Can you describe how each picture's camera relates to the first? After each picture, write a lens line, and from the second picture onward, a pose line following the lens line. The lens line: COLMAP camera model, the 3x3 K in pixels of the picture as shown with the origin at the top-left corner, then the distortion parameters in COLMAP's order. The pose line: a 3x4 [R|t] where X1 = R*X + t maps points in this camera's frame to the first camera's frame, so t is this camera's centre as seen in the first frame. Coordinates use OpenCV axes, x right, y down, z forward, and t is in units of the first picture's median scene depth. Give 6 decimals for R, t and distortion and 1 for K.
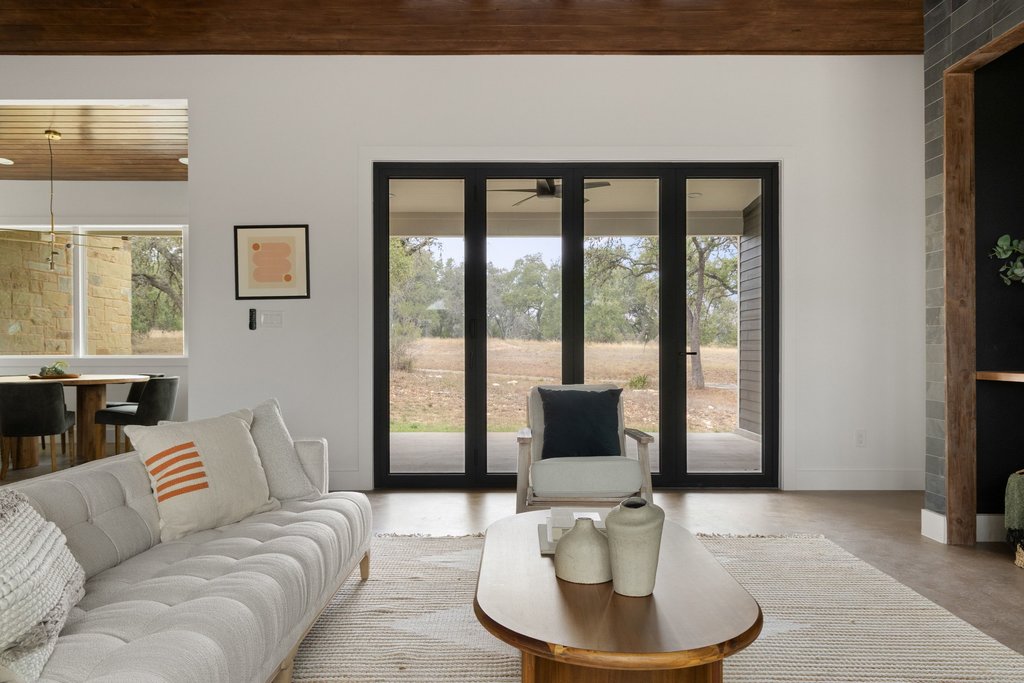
lens RADIAL K [[704.6, 0, 514.8], [0, 704.6, 343.2], [0, 0, 1]] dist [0.011710, 0.001648]
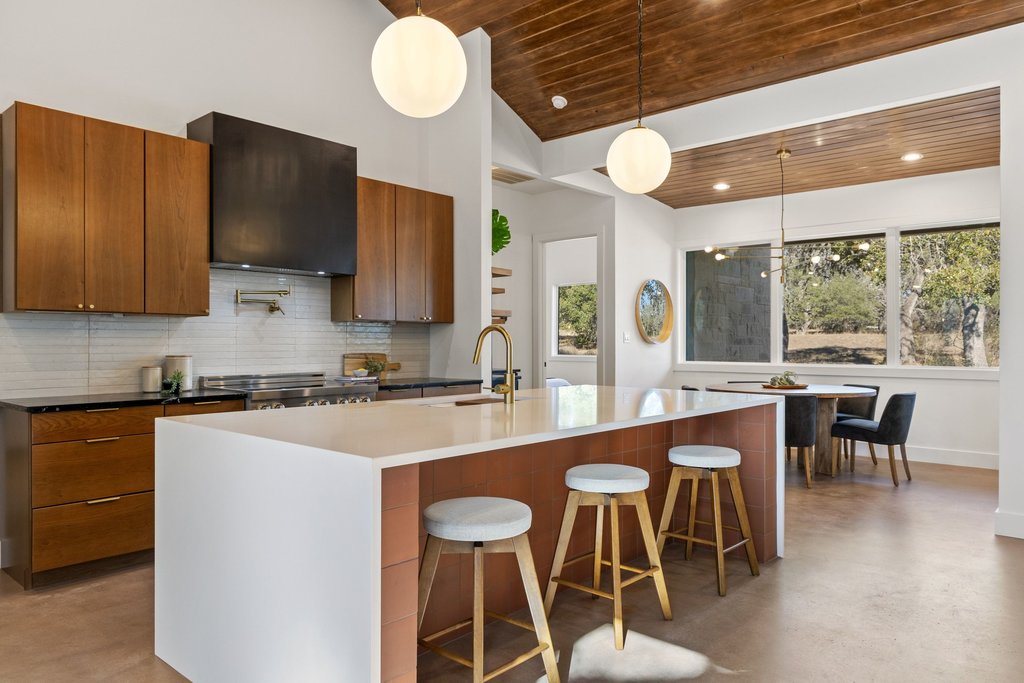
lens RADIAL K [[704.6, 0, 520.6], [0, 704.6, 341.7], [0, 0, 1]] dist [0.011710, 0.001648]
pose [[0.747434, 0.003035, -0.664329, -0.328802], [-0.001352, 0.999994, 0.003047, -0.027376], [0.664334, -0.001380, 0.747434, -0.039107]]
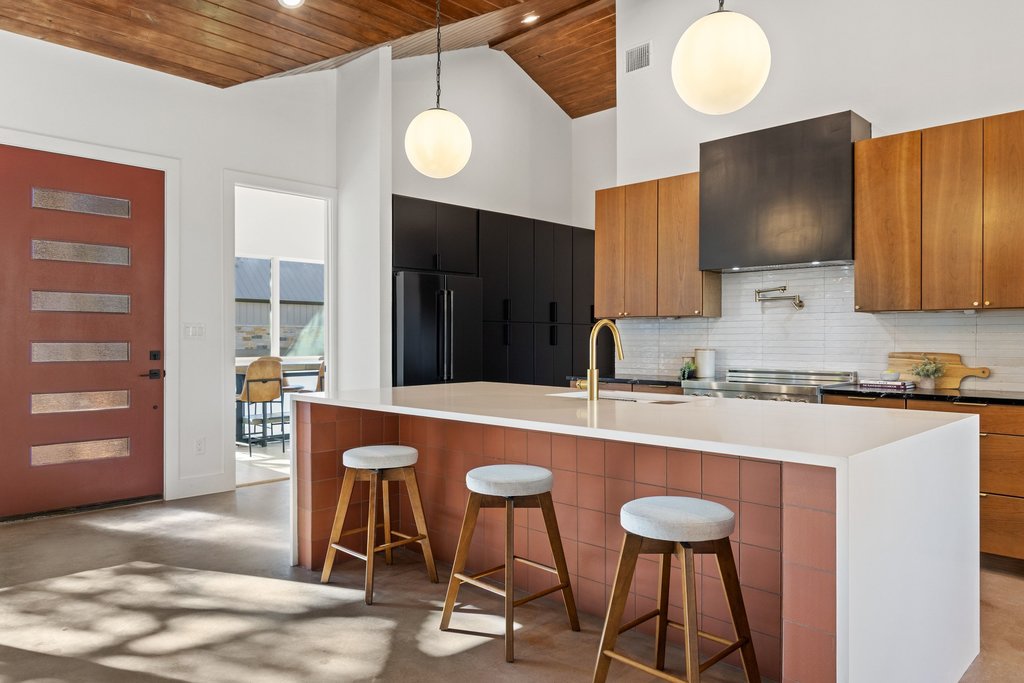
lens RADIAL K [[677.7, 0, 533.7], [0, 677.7, 341.5], [0, 0, 1]] dist [-0.008889, 0.000784]
pose [[-0.701347, 0.004381, -0.712807, -0.315439], [0.002409, 0.999990, 0.003776, -0.023177], [0.712816, 0.000931, -0.701350, 0.847674]]
